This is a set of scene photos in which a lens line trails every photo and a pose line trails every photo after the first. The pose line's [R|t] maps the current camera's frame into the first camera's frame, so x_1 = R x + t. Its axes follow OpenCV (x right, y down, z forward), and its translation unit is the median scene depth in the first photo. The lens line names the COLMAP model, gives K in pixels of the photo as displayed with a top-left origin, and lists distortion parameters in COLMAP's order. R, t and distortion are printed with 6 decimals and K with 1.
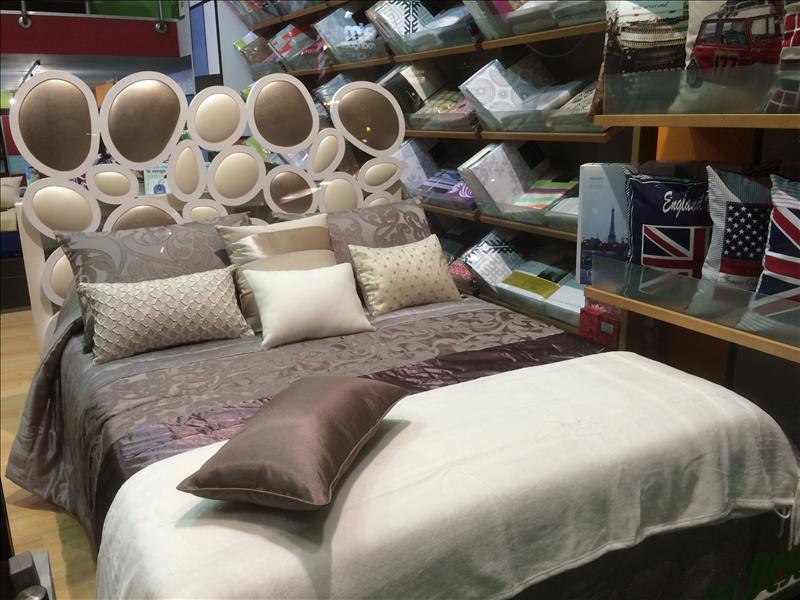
lens RADIAL K [[683.5, 0, 400.0], [0, 683.5, 300.0], [0, 0, 1]] dist [0.080780, -0.129519]
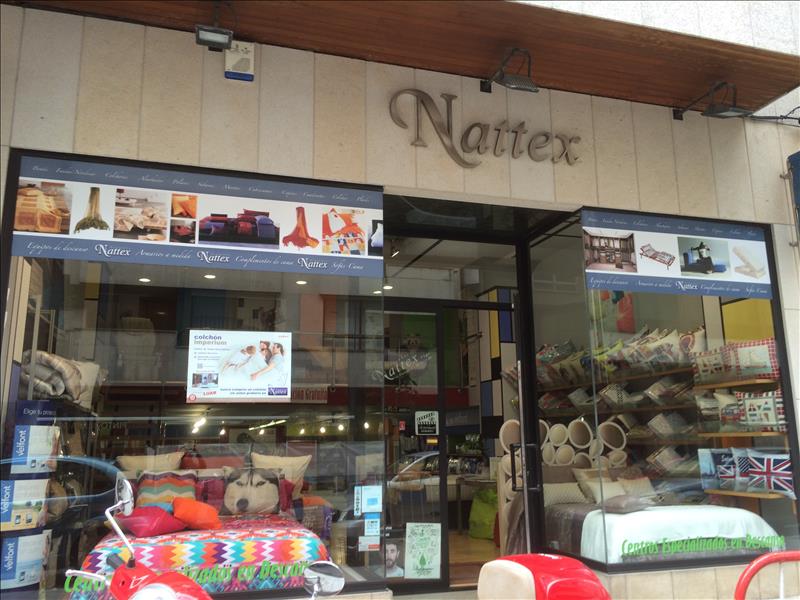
lens RADIAL K [[683.5, 0, 400.0], [0, 683.5, 300.0], [0, 0, 1]] dist [0.080780, -0.129519]
pose [[0.978754, -0.035607, -0.201920, -0.321241], [-0.059952, 0.892067, -0.447909, 0.552143], [0.196075, 0.450498, 0.870980, -1.853936]]
